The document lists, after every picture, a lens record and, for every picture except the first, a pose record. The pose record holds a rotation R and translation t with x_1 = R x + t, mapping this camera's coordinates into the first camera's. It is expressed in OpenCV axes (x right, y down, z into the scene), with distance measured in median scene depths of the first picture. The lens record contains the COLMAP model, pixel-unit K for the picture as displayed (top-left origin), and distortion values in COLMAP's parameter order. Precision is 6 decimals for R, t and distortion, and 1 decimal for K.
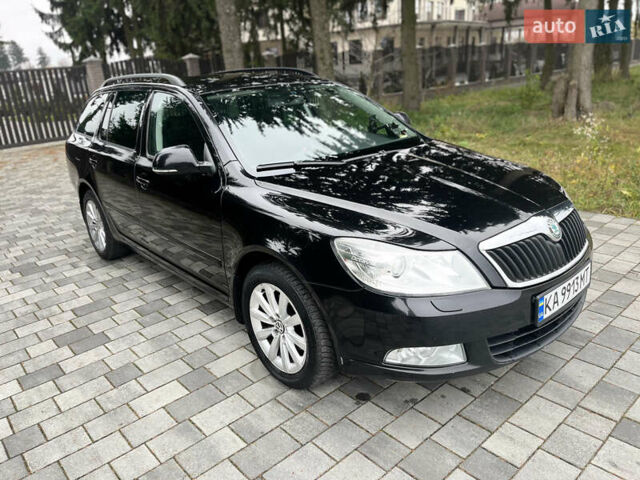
lens RADIAL K [[481.1, 0, 319.4], [0, 481.1, 241.7], [0, 0, 1]] dist [0.013136, -0.000182]
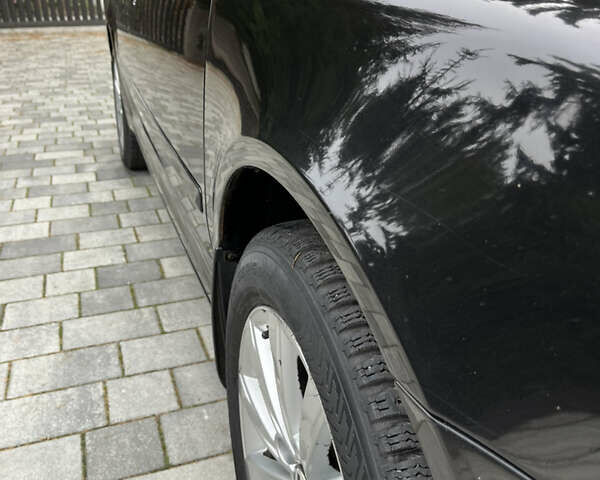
lens RADIAL K [[614.4, 0, 299.4], [0, 614.4, 239.9], [0, 0, 1]] dist [-0.007012, 0.000000]
pose [[0.925175, 0.203500, -0.320374, -0.007809], [-0.180122, 0.978412, 0.101325, 0.013151], [0.334077, -0.036037, 0.941857, 0.478735]]
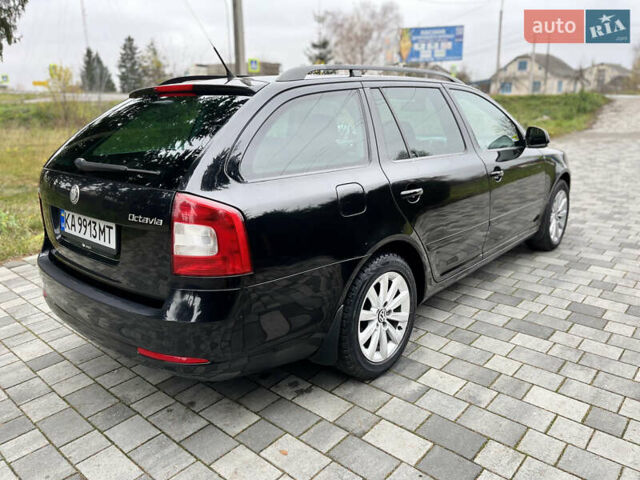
lens RADIAL K [[481.1, 0, 318.8], [0, 481.1, 237.4], [0, 0, 1]] dist [0.013136, -0.000182]
pose [[-0.111409, -0.208074, 0.971747, -1.218760], [0.354853, 0.905042, 0.234474, -0.345060], [-0.928260, 0.370950, -0.026994, 1.300780]]
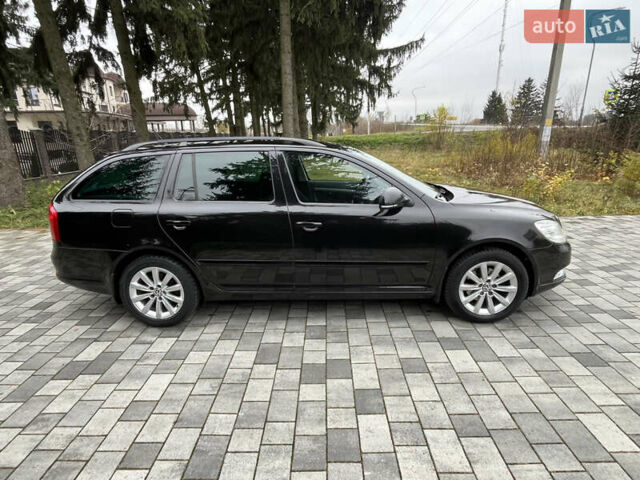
lens RADIAL K [[350.9, 0, 316.5], [0, 350.9, 240.8], [0, 0, 1]] dist [0.000006, -0.002488]
pose [[0.686930, -0.162306, 0.708367, -0.884815], [0.227069, 0.973874, 0.002943, -0.079154], [-0.690338, 0.158826, 0.705838, 0.353149]]
